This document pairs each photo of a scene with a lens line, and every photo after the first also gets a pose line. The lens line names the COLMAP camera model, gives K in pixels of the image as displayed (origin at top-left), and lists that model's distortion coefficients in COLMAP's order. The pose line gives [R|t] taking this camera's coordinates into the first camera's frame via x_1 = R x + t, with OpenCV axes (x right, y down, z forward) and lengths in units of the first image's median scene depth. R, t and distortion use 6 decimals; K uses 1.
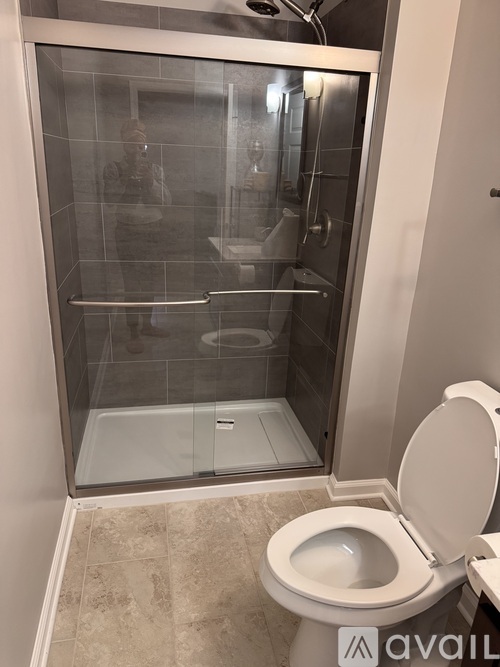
lens RADIAL K [[456.7, 0, 250.0], [0, 456.7, 333.5], [0, 0, 1]] dist [0.091182, -0.129611]
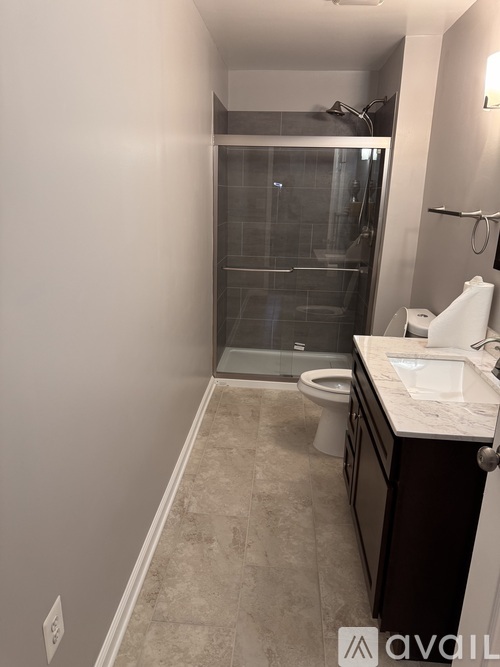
lens RADIAL K [[456.7, 0, 250.0], [0, 456.7, 333.5], [0, 0, 1]] dist [0.091182, -0.129611]
pose [[0.958896, 0.063463, -0.276568, 0.249877], [-0.080852, 0.995373, -0.051920, 0.265054], [0.271994, 0.072147, 0.959591, -0.734186]]
